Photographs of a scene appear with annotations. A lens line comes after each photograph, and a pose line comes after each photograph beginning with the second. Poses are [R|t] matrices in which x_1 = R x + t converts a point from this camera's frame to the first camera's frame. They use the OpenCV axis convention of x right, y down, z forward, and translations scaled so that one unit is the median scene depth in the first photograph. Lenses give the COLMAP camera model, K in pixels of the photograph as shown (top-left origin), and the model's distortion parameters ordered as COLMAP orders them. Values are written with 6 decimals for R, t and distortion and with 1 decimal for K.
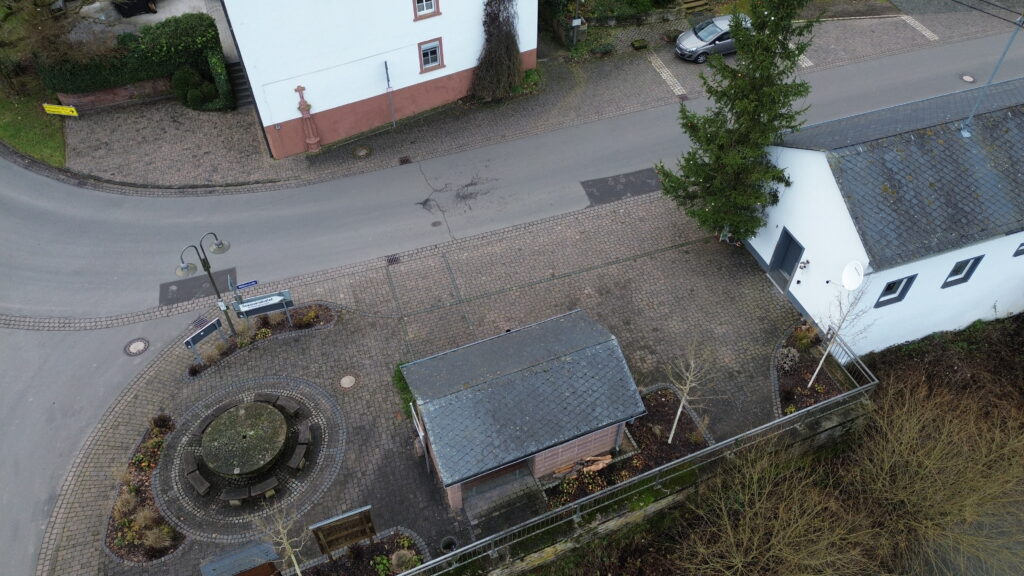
lens RADIAL K [[720.1, 0, 519.2], [0, 720.1, 286.9], [0, 0, 1]] dist [0.078510, -0.068008]
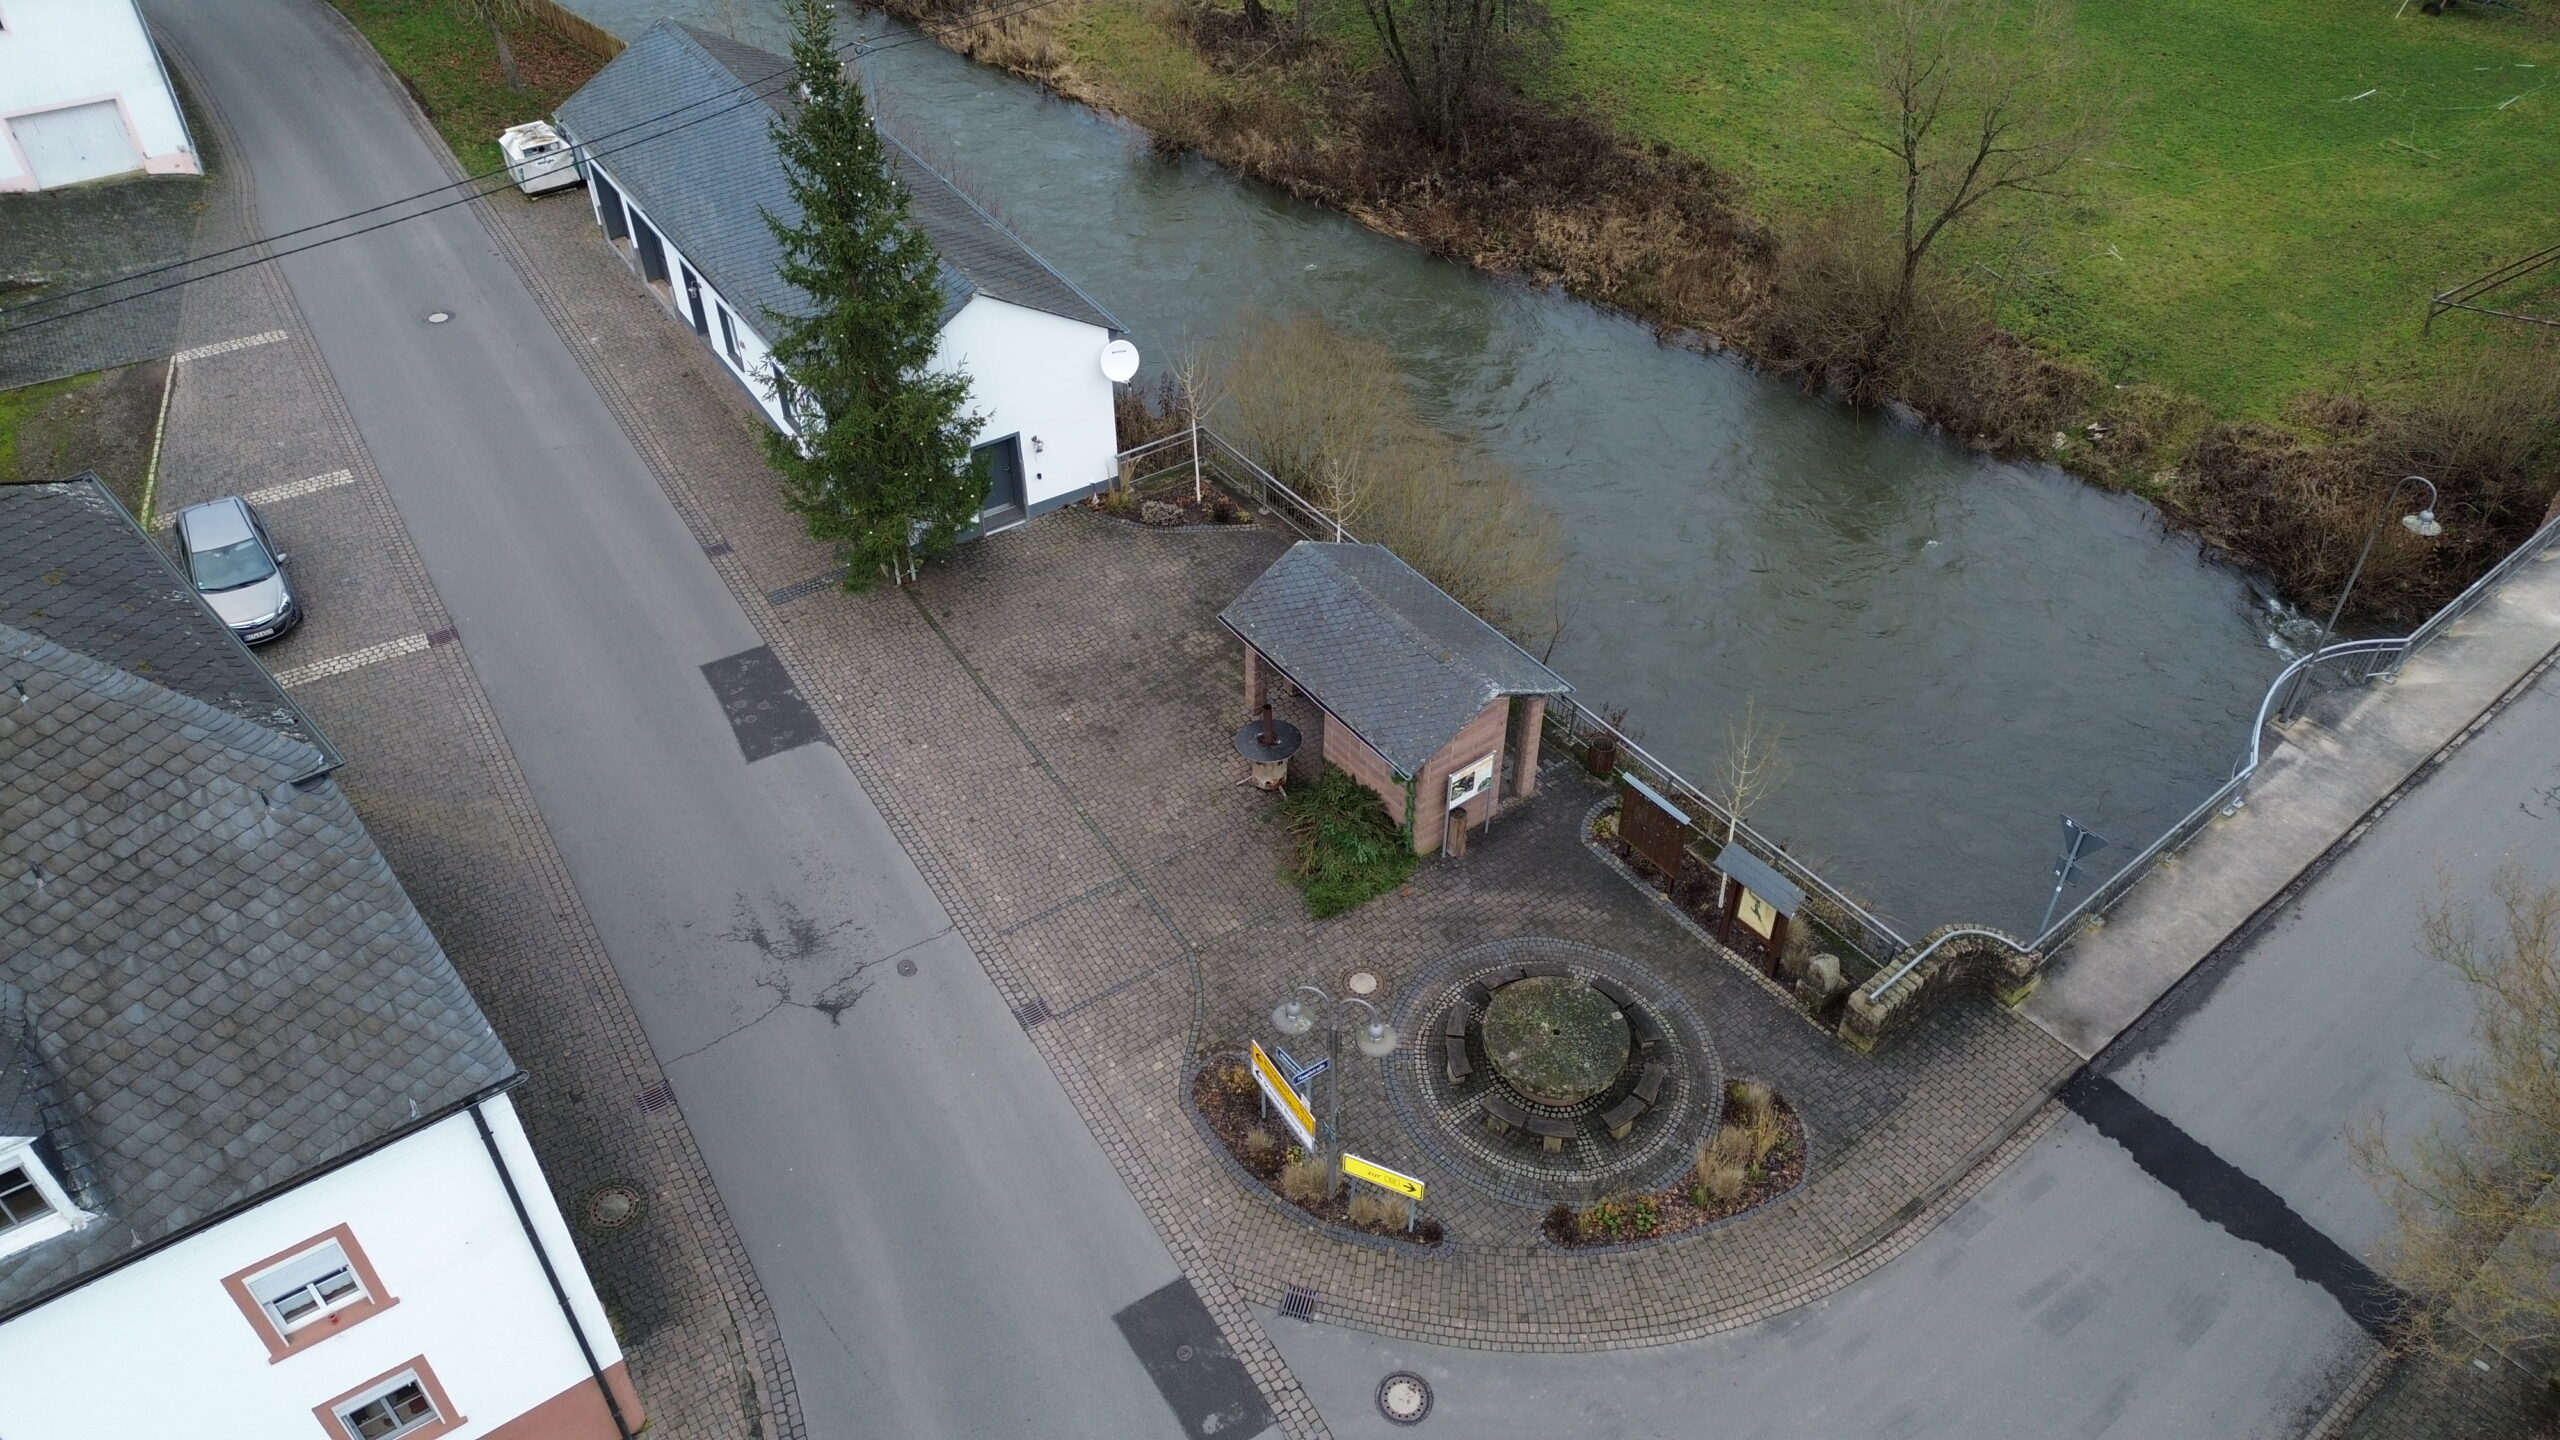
lens RADIAL K [[1800.4, 0, 1298.1], [0, 1800.4, 717.3], [0, 0, 1]] dist [0.078510, -0.068008]
pose [[-0.253946, -0.637505, 0.727392, -1.144126], [0.703266, 0.394599, 0.591361, -0.821763], [-0.664024, 0.661724, 0.348129, 0.474905]]
